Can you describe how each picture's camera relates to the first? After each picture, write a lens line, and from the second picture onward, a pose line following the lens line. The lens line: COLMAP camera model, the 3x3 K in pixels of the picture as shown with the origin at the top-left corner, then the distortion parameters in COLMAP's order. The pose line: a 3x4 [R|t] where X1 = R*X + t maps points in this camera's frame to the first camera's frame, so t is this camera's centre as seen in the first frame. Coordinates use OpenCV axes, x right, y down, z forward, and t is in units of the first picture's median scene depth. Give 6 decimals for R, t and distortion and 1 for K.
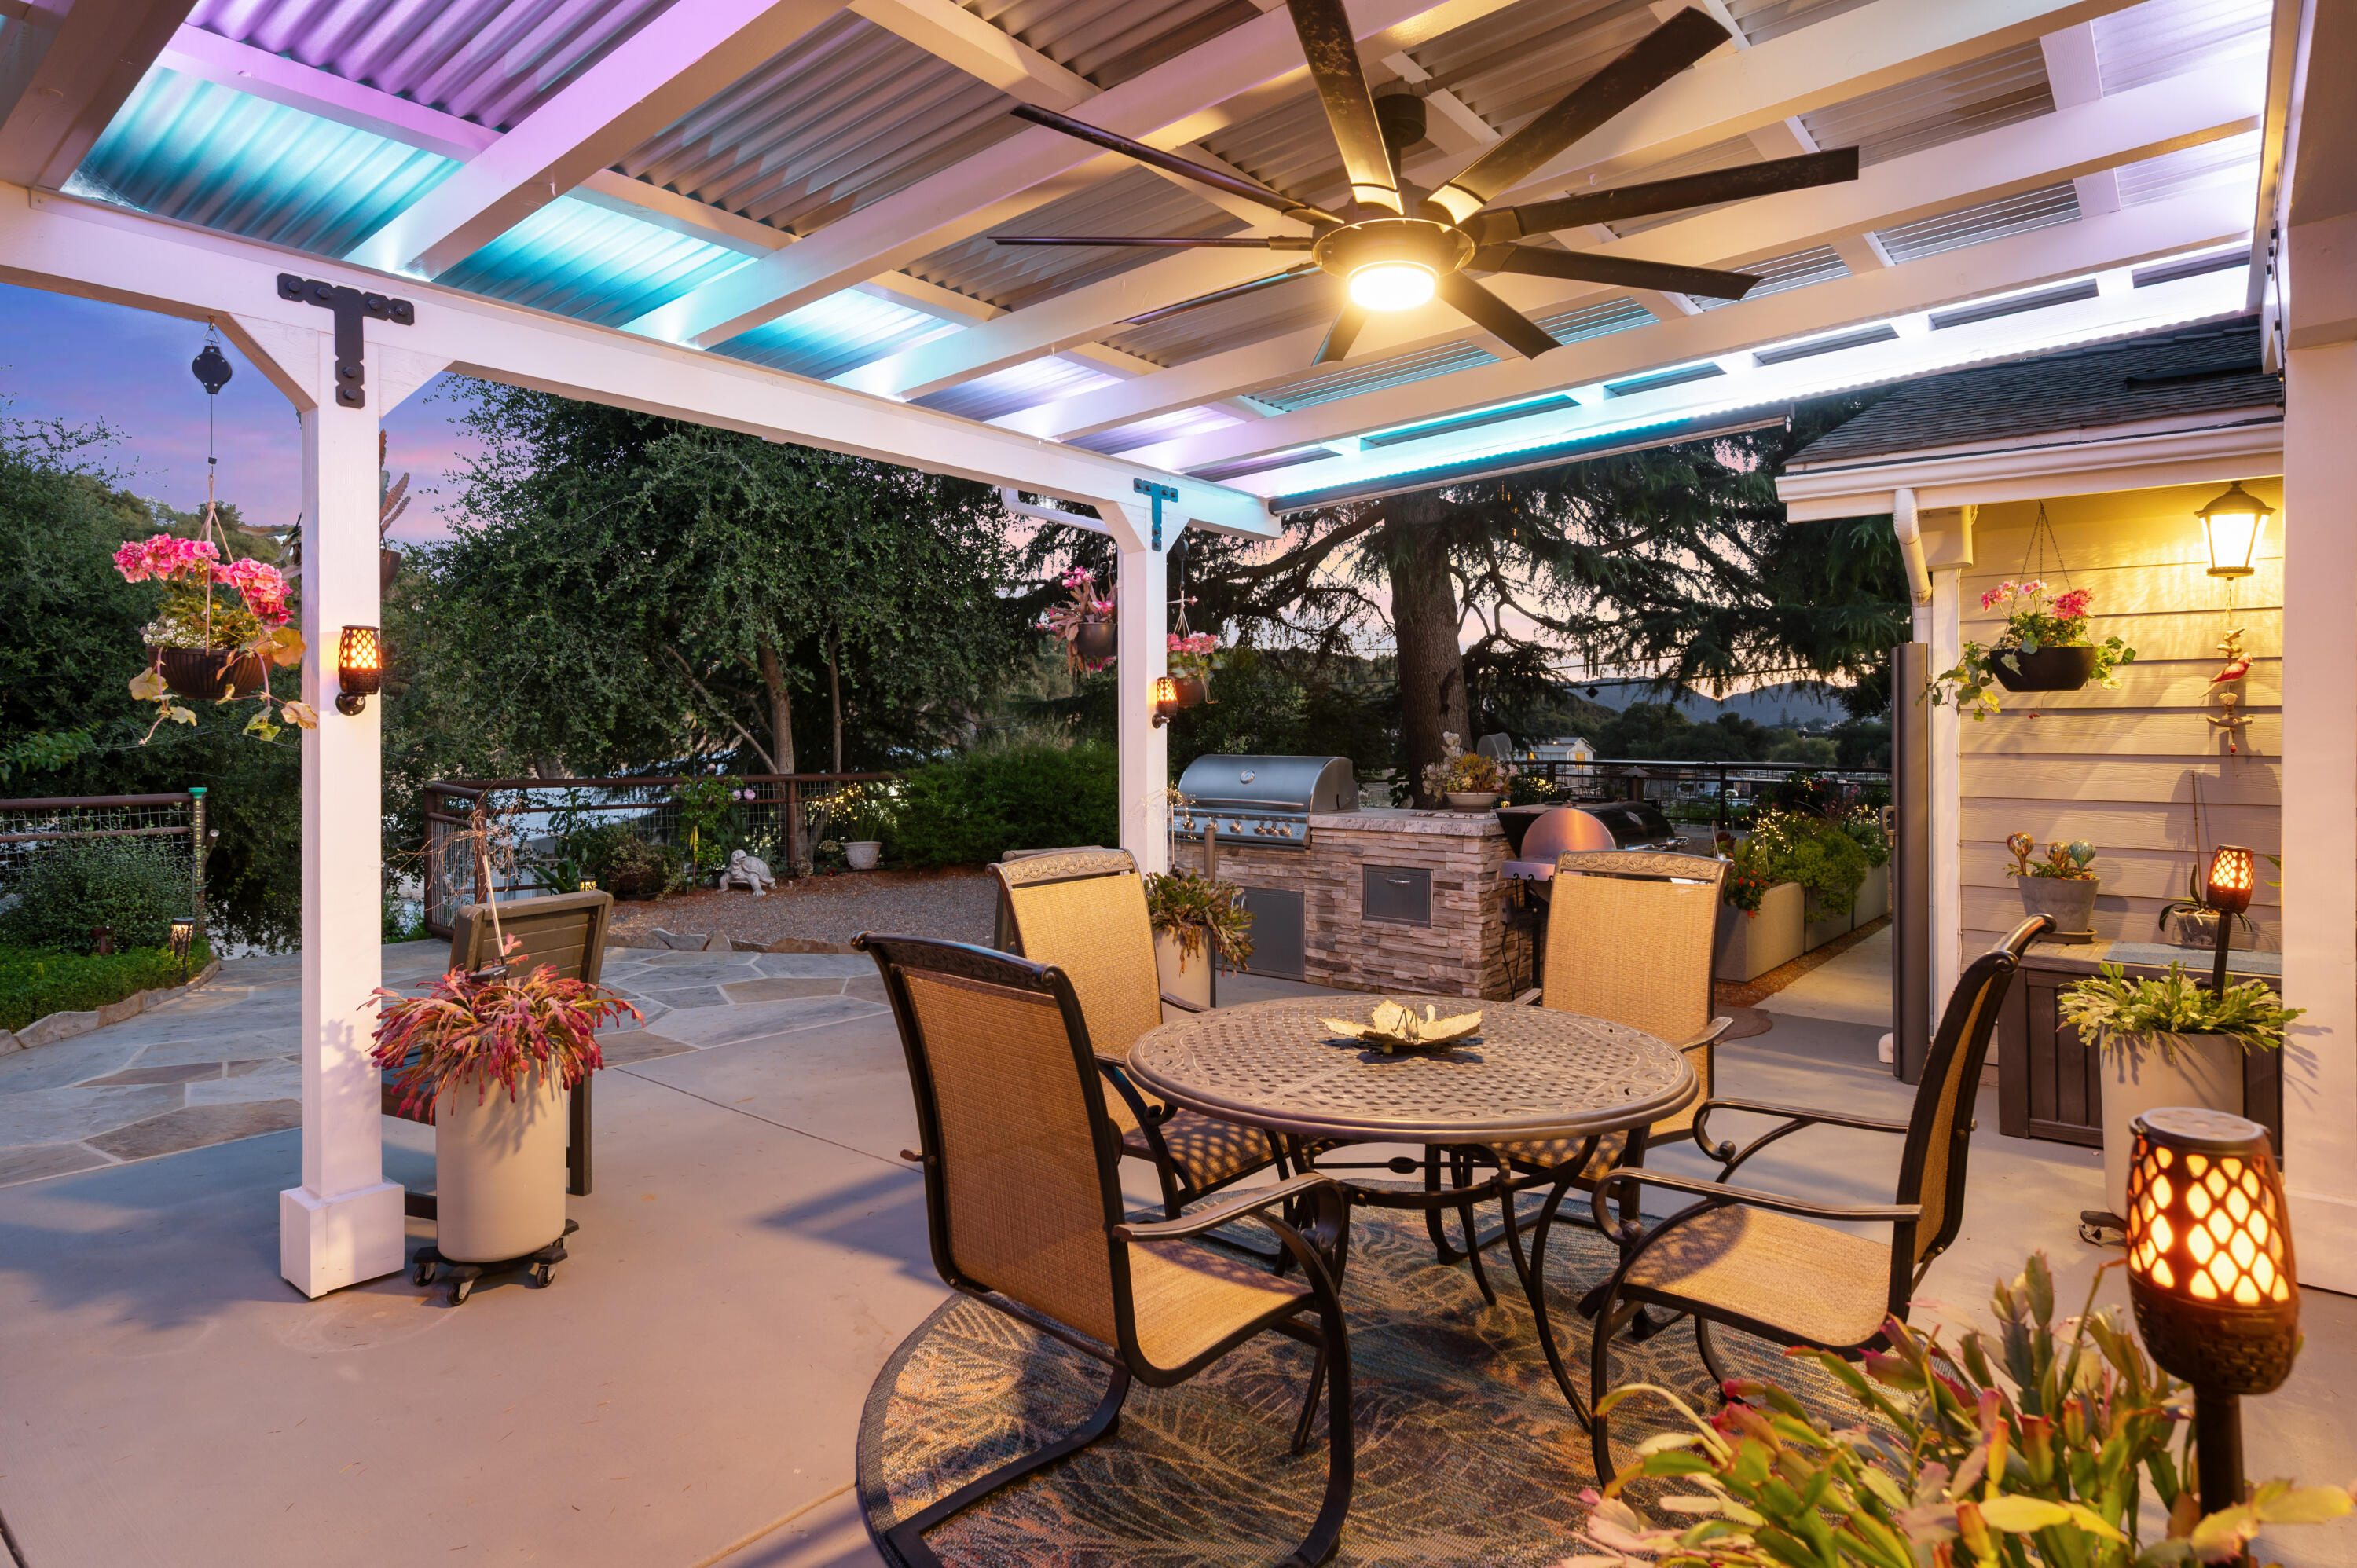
lens RADIAL K [[1268.9, 0, 1177.6], [0, 1268.9, 750.6], [0, 0, 1]] dist [-0.001934, 0.001540]
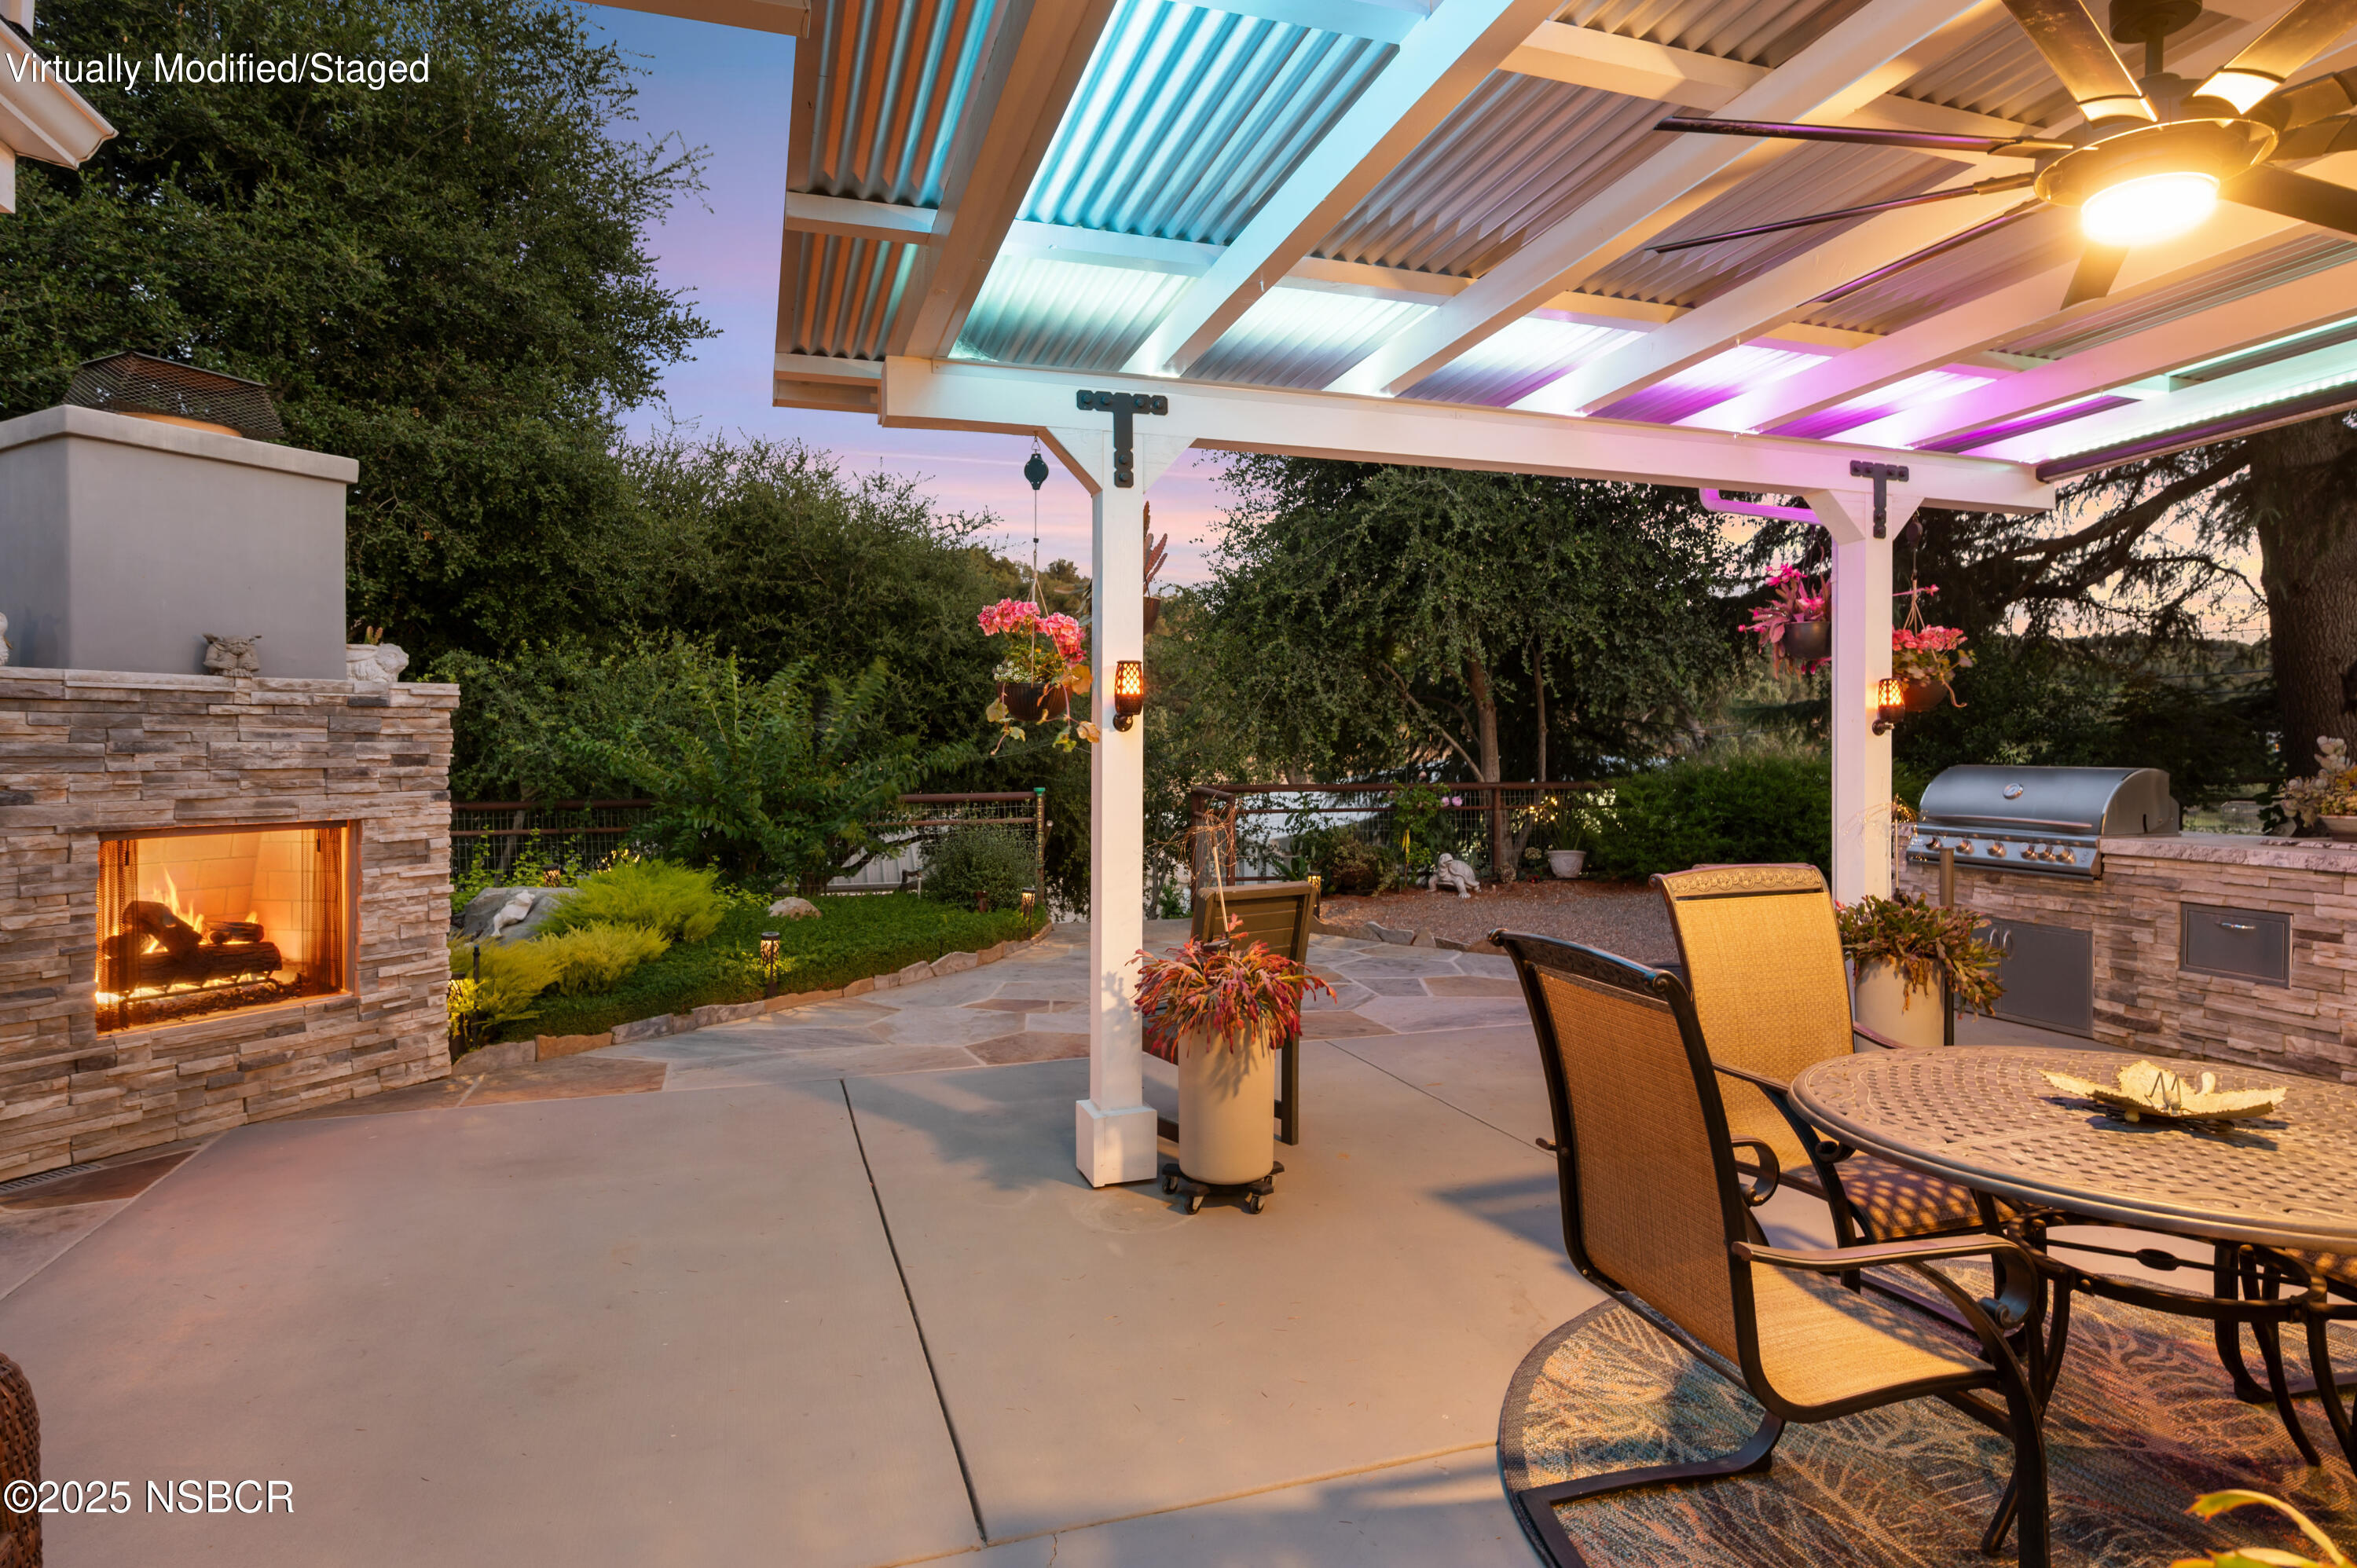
lens RADIAL K [[1268.9, 0, 1177.6], [0, 1268.9, 750.6], [0, 0, 1]] dist [-0.001934, 0.001540]
pose [[0.848266, -0.002299, -0.529566, 0.053195], [-0.001294, 0.999979, -0.006414, -0.000866], [0.529570, 0.006126, 0.848244, -0.035647]]
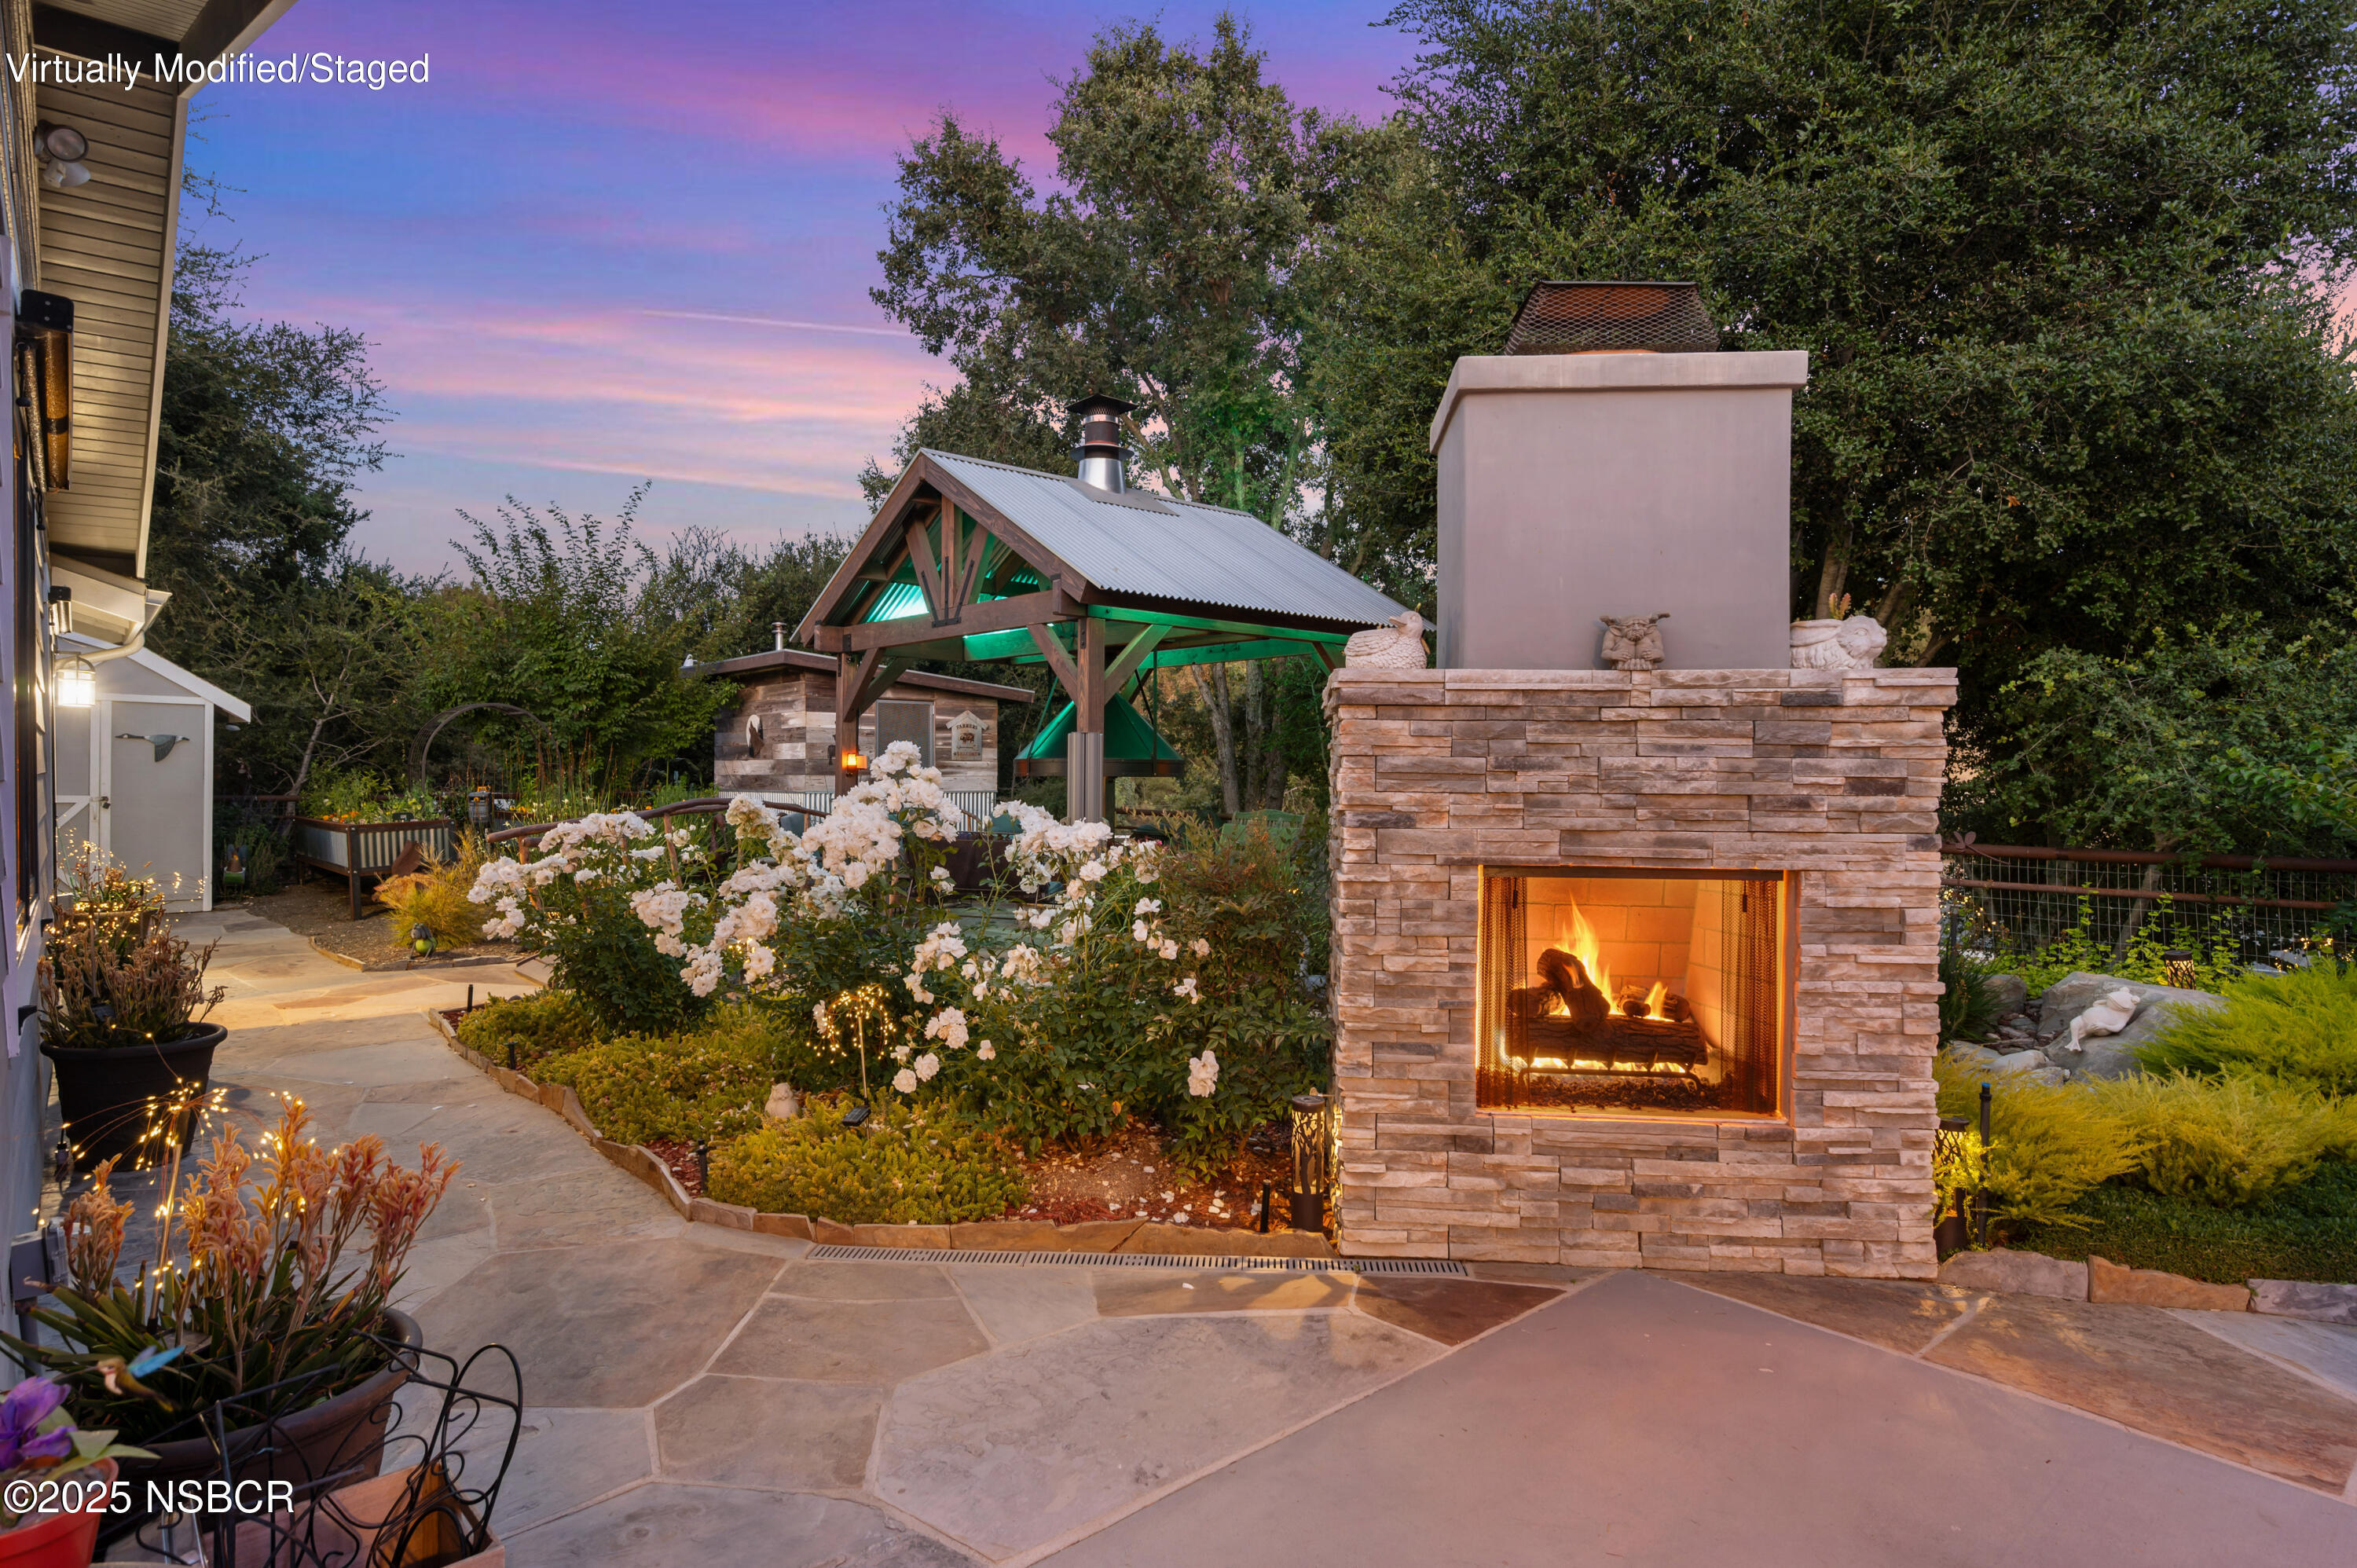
lens RADIAL K [[1245.4, 0, 1179.7], [0, 1245.4, 777.0], [0, 0, 1]] dist [0.000010, 0.000960]
pose [[-0.162168, -0.002044, -0.986761, -0.049041], [-0.020170, 0.999796, 0.001244, 0.000213], [0.986557, 0.020104, -0.162176, 0.046077]]
